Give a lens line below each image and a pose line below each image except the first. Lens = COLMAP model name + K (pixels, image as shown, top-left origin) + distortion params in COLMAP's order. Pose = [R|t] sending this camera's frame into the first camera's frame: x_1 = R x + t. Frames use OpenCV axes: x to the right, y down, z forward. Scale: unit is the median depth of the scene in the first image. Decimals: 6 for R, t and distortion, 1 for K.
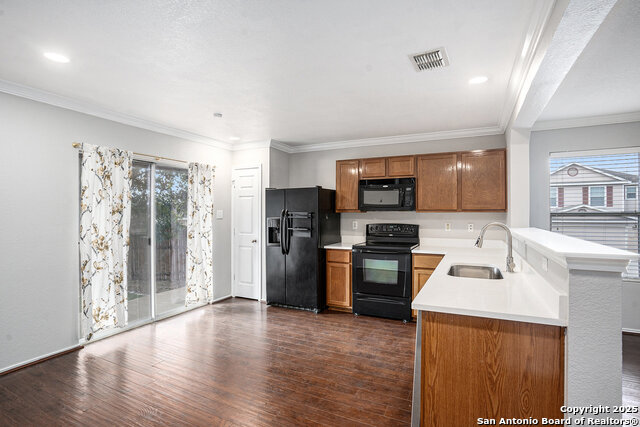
lens RADIAL K [[322.9, 0, 320.9], [0, 322.9, 215.8], [0, 0, 1]] dist [-0.070332, 0.039759]
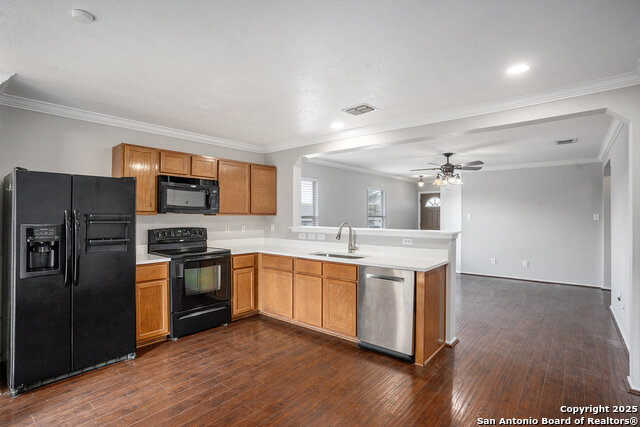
lens RADIAL K [[322.9, 0, 320.9], [0, 322.9, 215.8], [0, 0, 1]] dist [-0.070332, 0.039759]
pose [[0.229286, 0.001170, 0.973358, -0.600460], [0.007019, 0.999971, -0.002855, -0.003631], [-0.973334, 0.007487, 0.229271, 0.454263]]
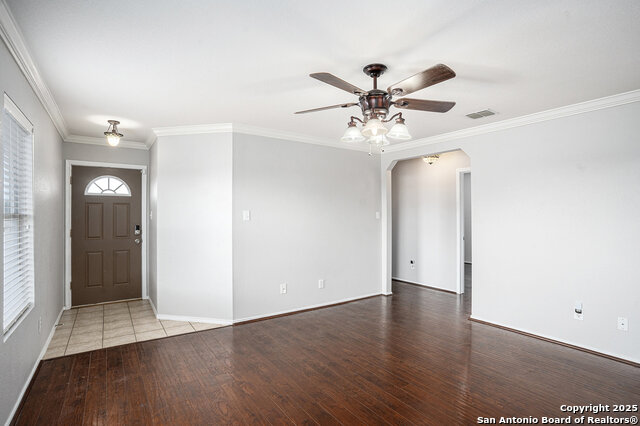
lens RADIAL K [[322.9, 0, 320.9], [0, 322.9, 215.3], [0, 0, 1]] dist [-0.070332, 0.039759]
pose [[-0.869576, -0.001283, 0.493798, 0.624299], [0.005152, 0.999919, 0.011672, -0.008575], [-0.493773, 0.012693, -0.869498, 0.781673]]
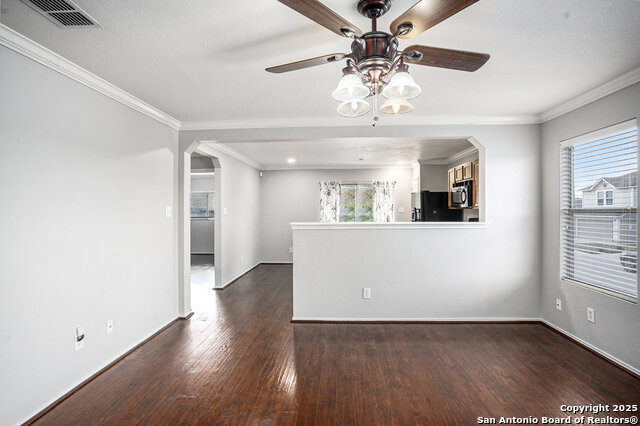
lens RADIAL K [[317.1, 0, 323.4], [0, 317.1, 210.3], [0, 0, 1]] dist [-0.066800, 0.034396]
pose [[0.387811, 0.001044, -0.921738, 1.158140], [-0.003539, 0.999994, -0.000356, -0.001791], [0.921732, 0.003400, 0.387812, 0.031125]]
